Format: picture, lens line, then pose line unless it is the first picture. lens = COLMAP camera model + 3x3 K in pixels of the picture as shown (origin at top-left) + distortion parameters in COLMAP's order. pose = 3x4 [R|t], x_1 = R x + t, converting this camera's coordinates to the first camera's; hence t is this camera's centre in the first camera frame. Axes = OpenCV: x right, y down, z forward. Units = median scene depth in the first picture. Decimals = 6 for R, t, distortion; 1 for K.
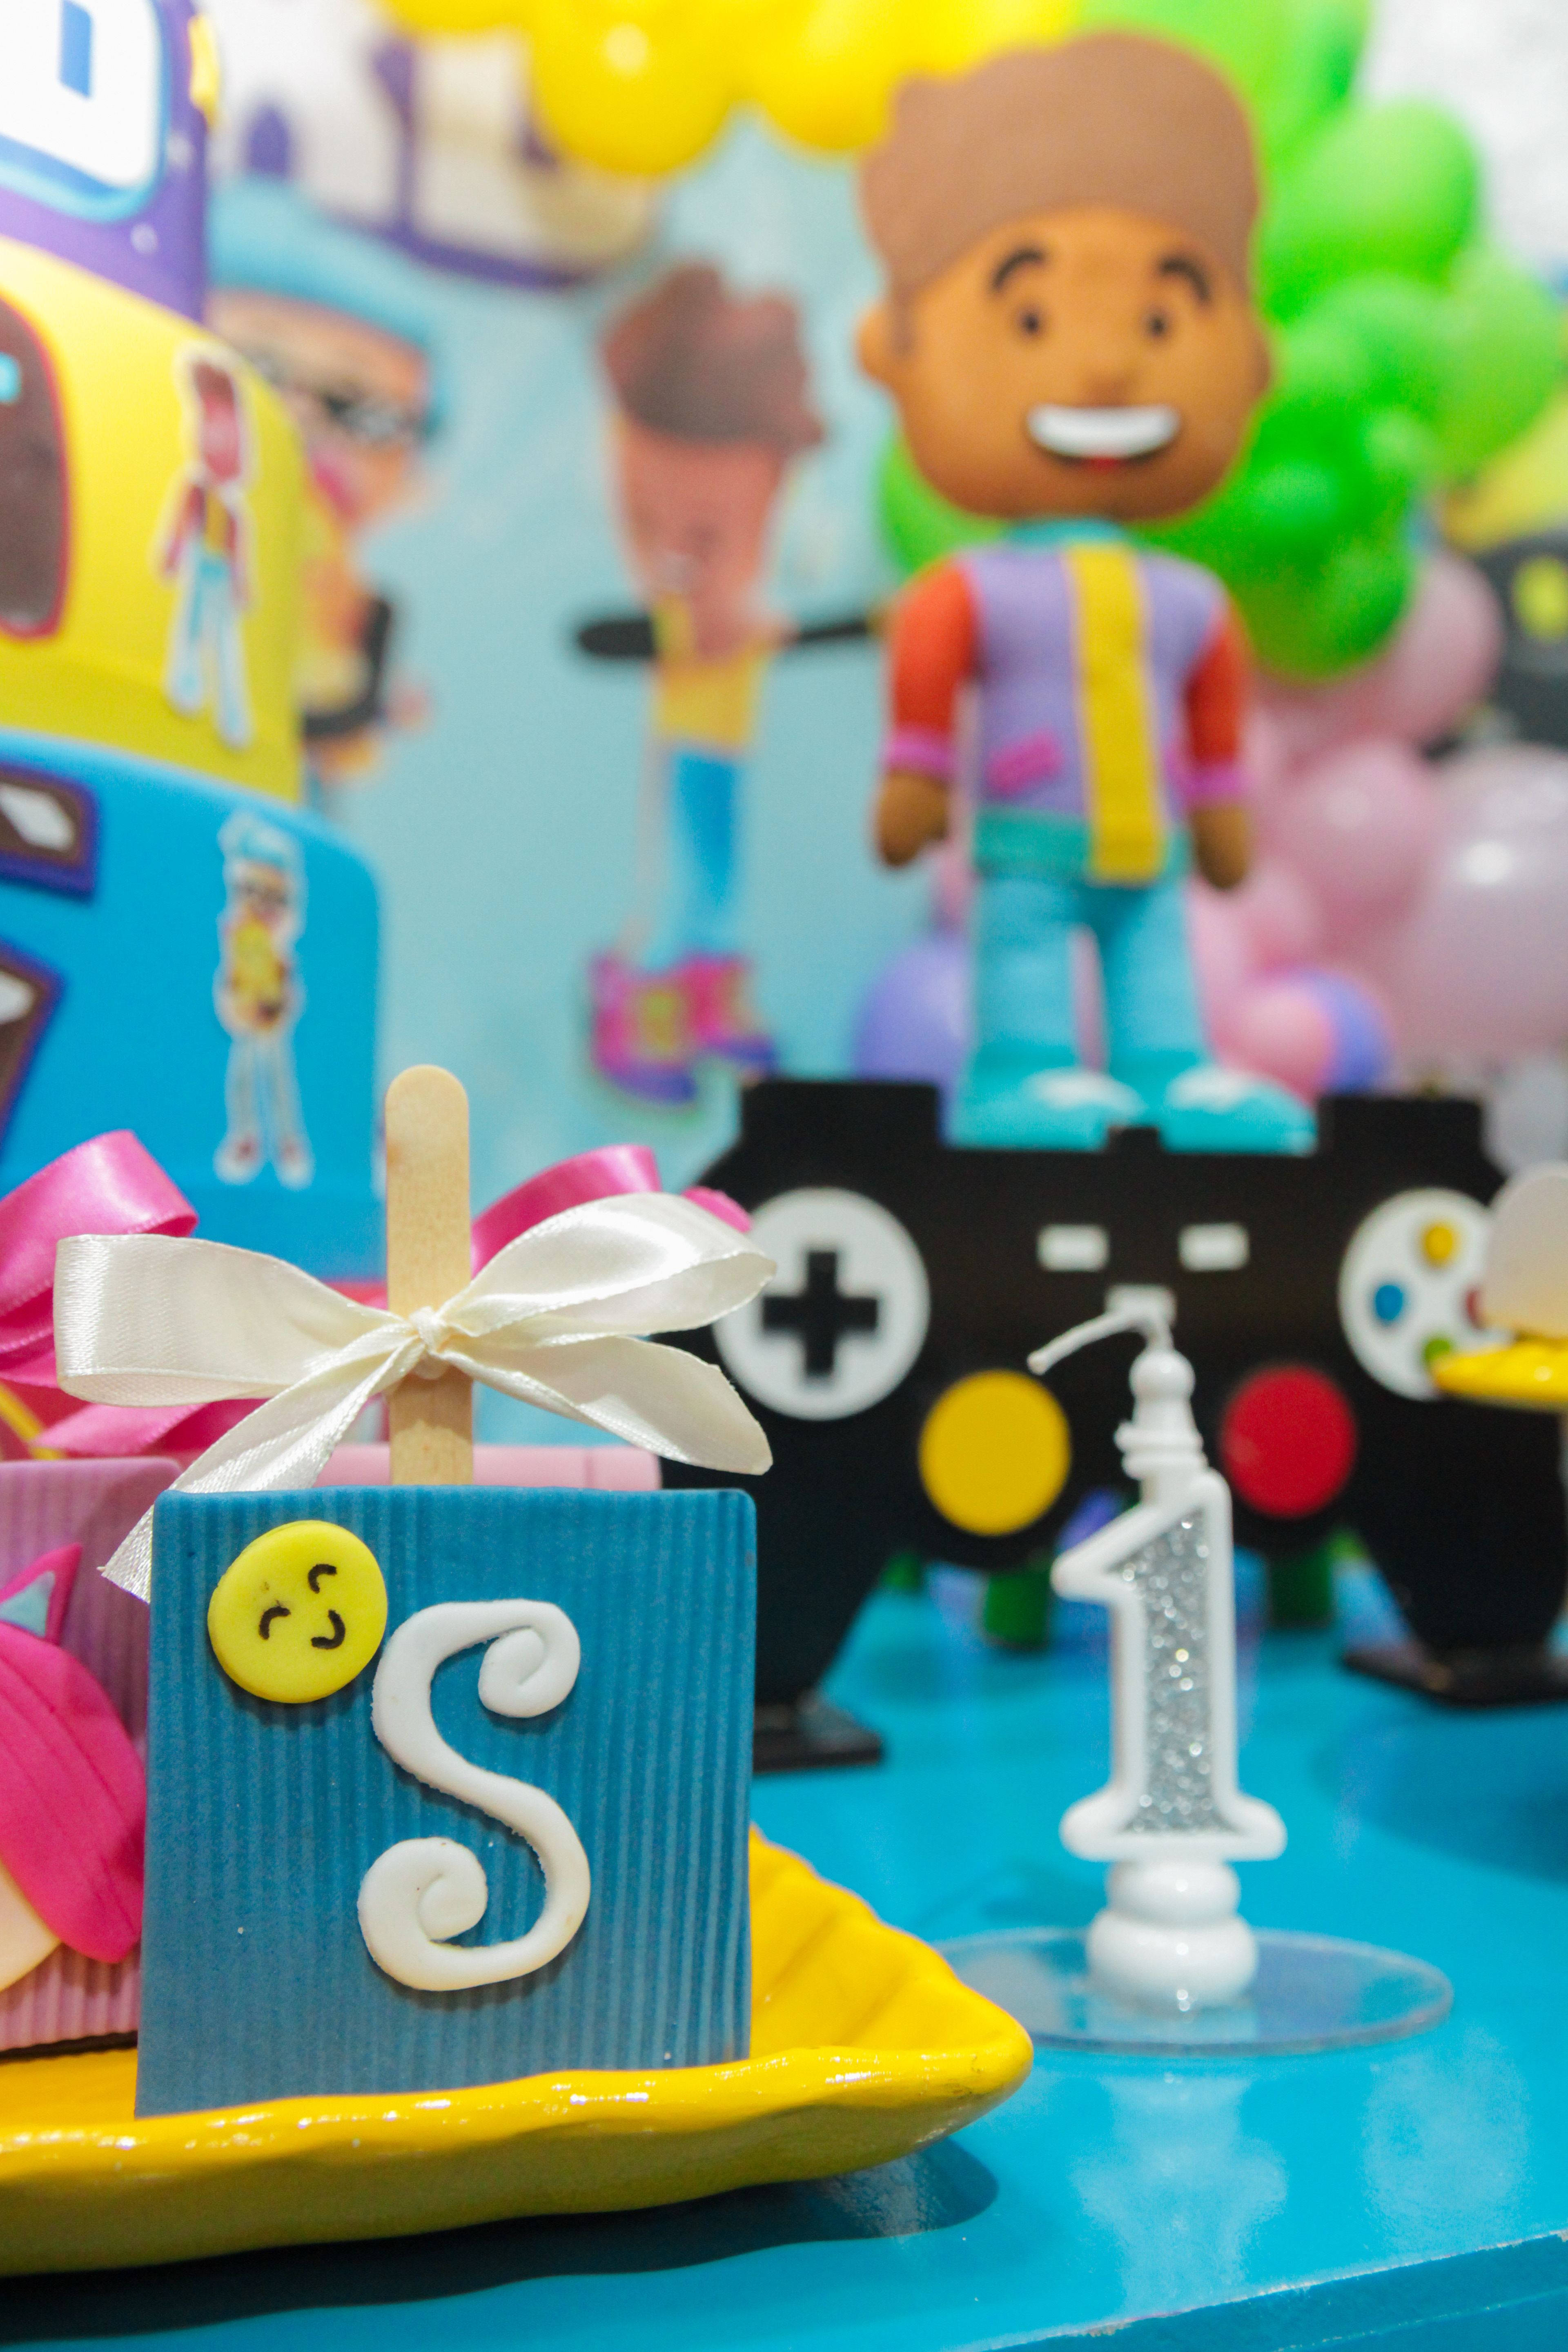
lens RADIAL K [[2045.0, 0, 789.0], [0, 2045.0, 1197.4], [0, 0, 1]] dist [-0.024645, -0.017258]
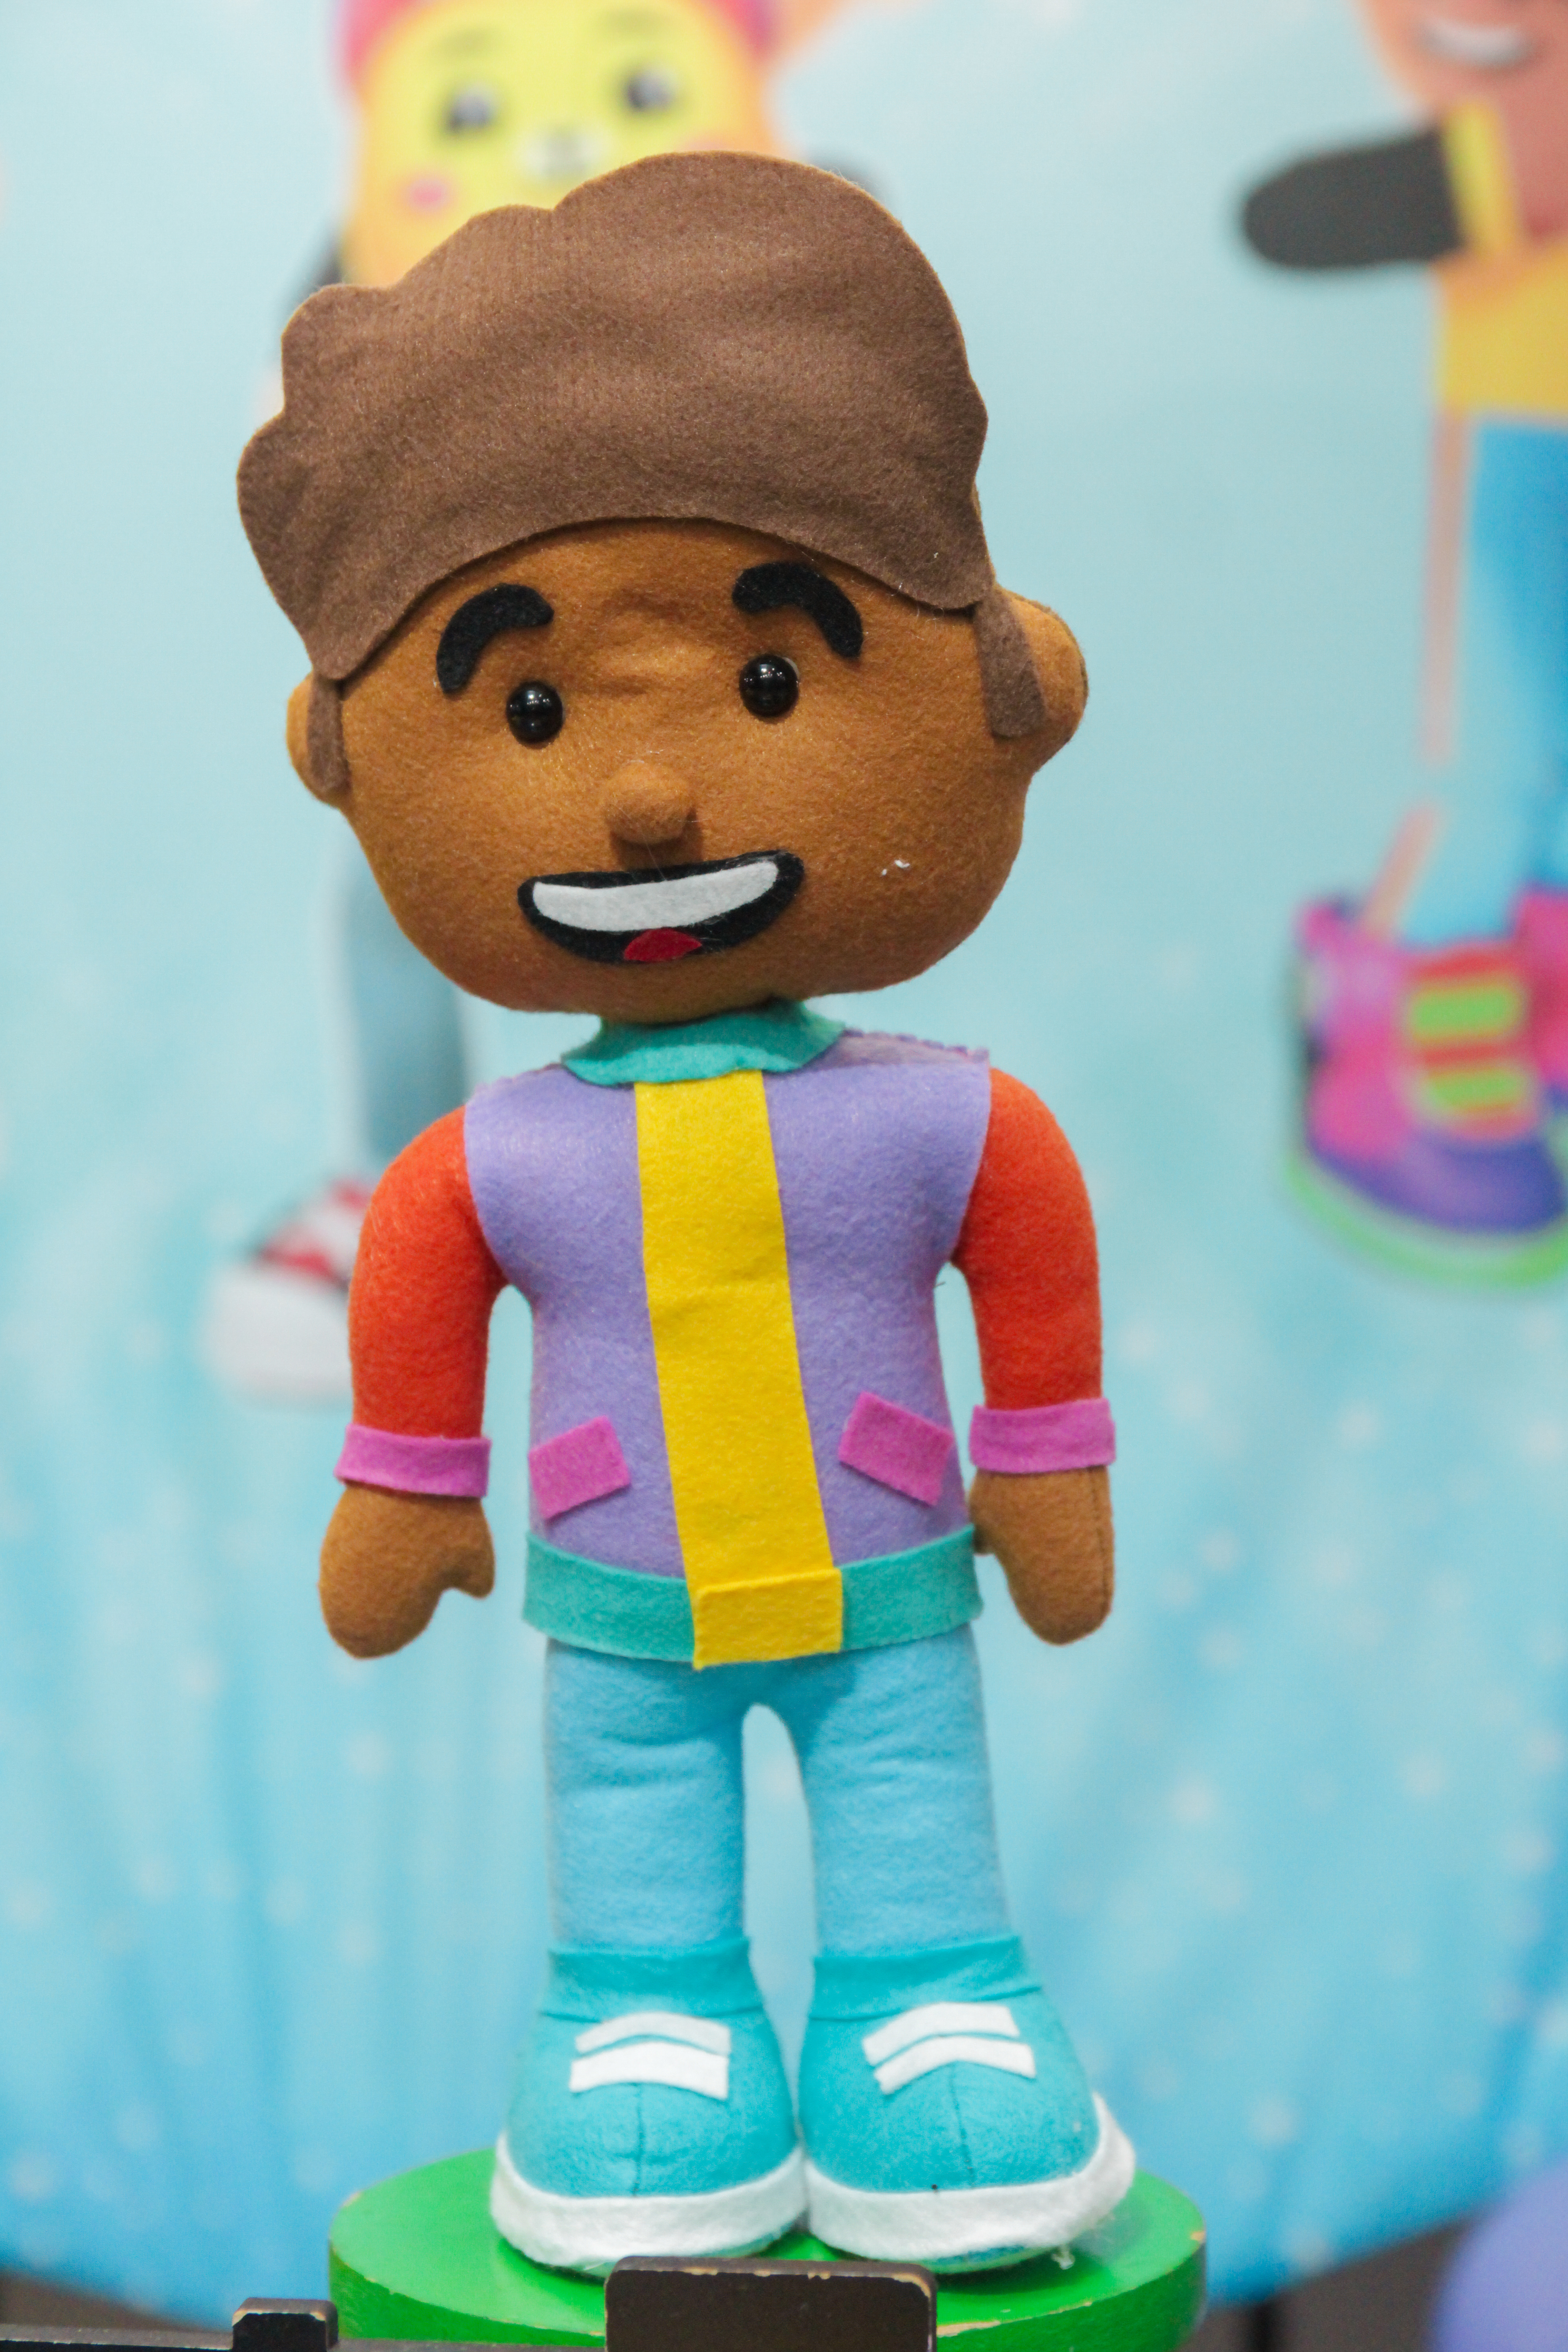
lens RADIAL K [[5096.2, 0, 784.7], [0, 5096.2, 1177.1], [0, 0, 1]] dist [-0.066077, 0.000000]
pose [[0.905866, 0.014723, -0.423308, 0.790391], [0.019420, 0.996901, 0.076230, -0.411288], [0.423119, -0.077275, 0.902773, -0.262806]]
